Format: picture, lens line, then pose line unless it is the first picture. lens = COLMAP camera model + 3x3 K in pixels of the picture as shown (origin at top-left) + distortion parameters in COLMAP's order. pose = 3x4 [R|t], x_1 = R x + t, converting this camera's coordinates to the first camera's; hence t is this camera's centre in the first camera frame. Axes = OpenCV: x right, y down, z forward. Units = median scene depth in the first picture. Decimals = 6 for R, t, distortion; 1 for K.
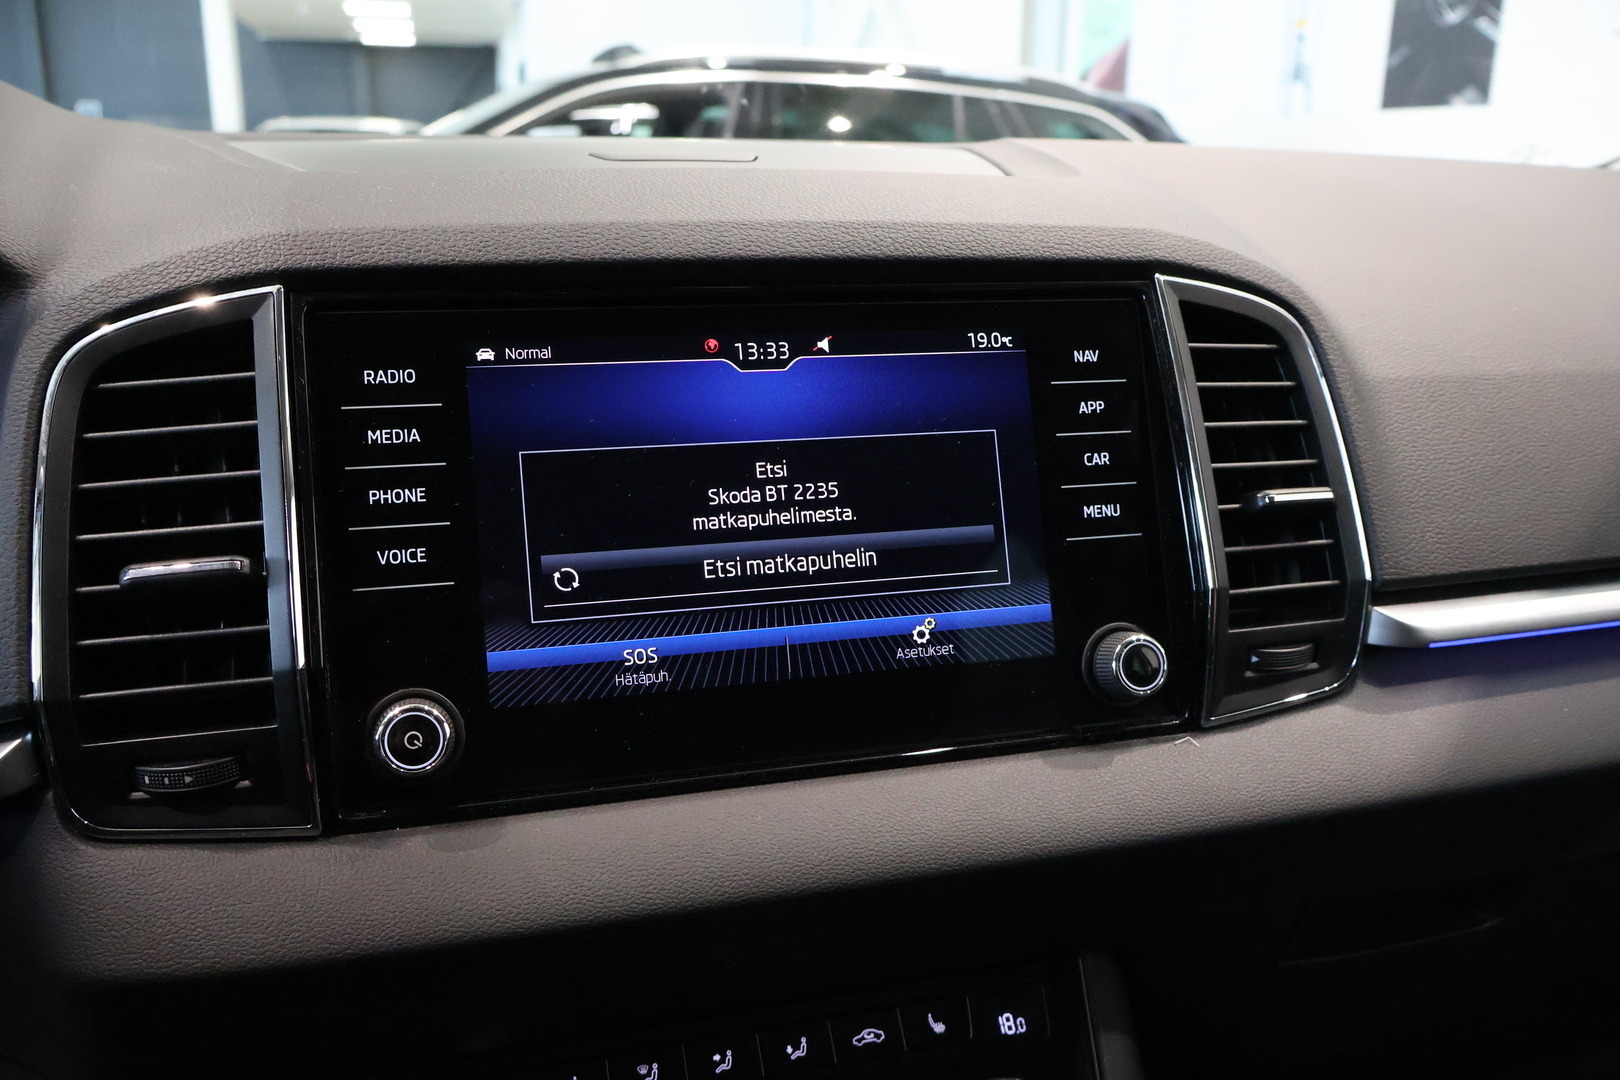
lens RADIAL K [[1365.9, 0, 778.2], [0, 1365.9, 537.9], [0, 0, 1]] dist [-0.004216, 0.000283]
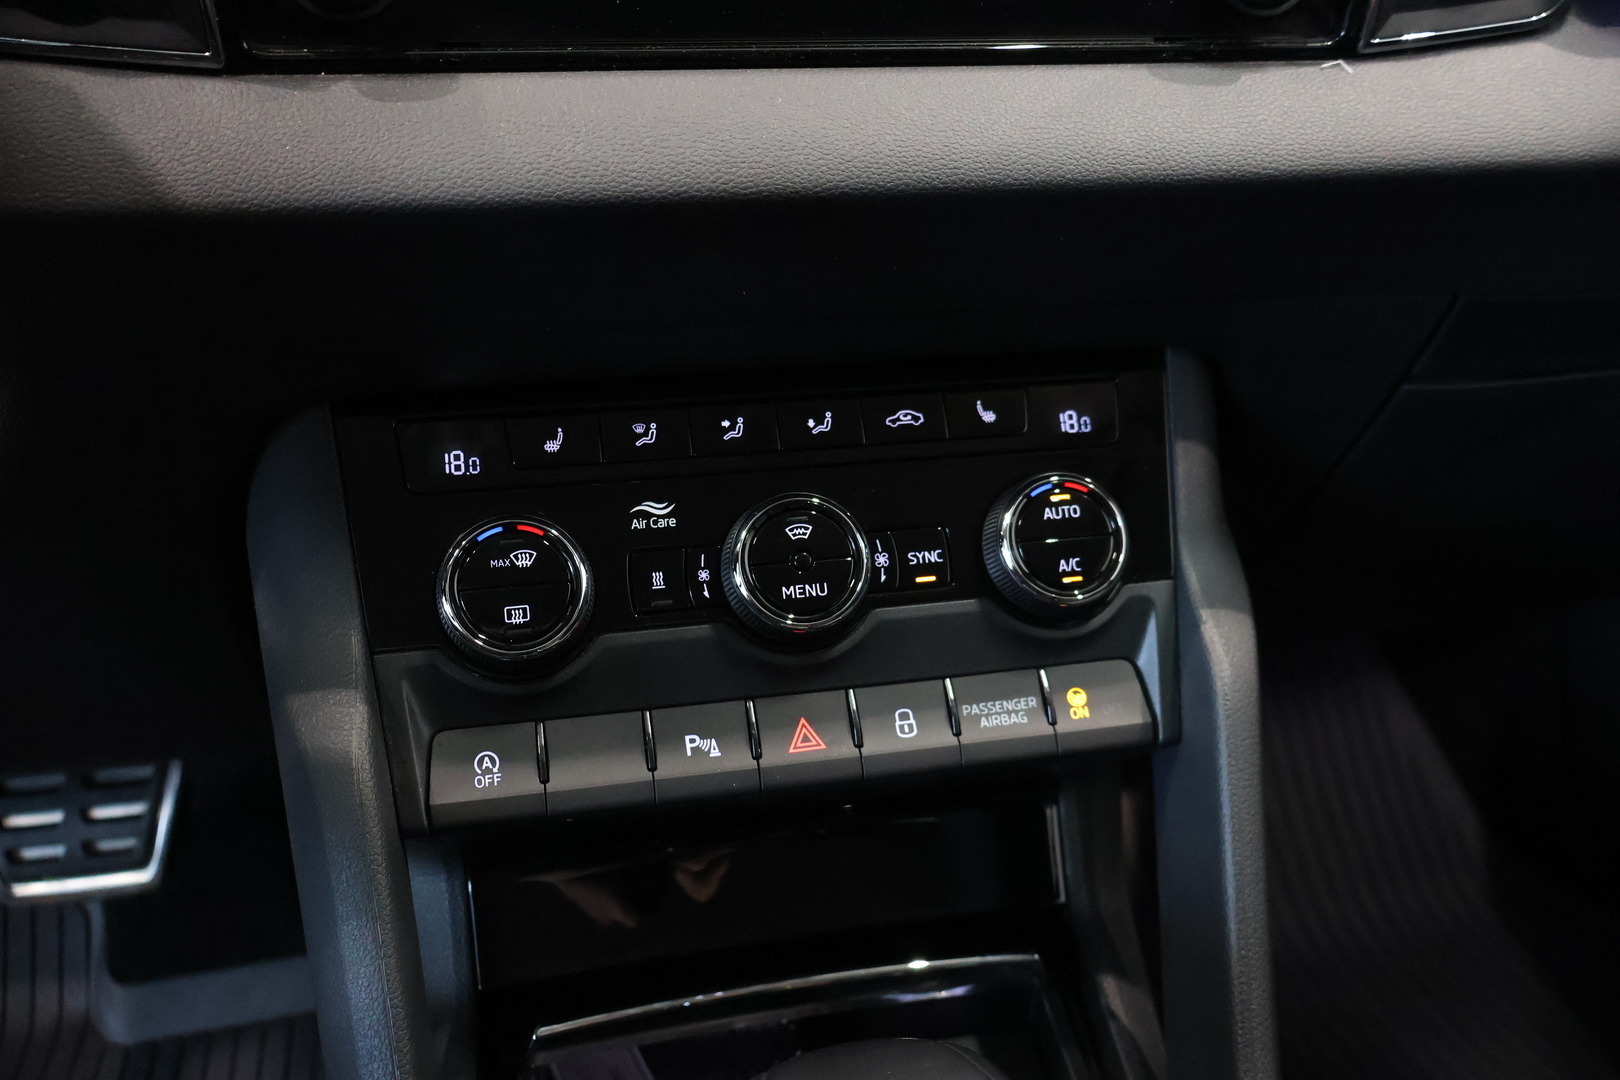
lens RADIAL K [[1365.9, 0, 778.2], [0, 1365.9, 537.9], [0, 0, 1]] dist [-0.004216, 0.000283]
pose [[0.996496, 0.060154, -0.058107, 0.041896], [-0.041257, 0.957902, 0.284115, 0.199745], [0.072751, -0.280722, 0.957028, 0.152880]]
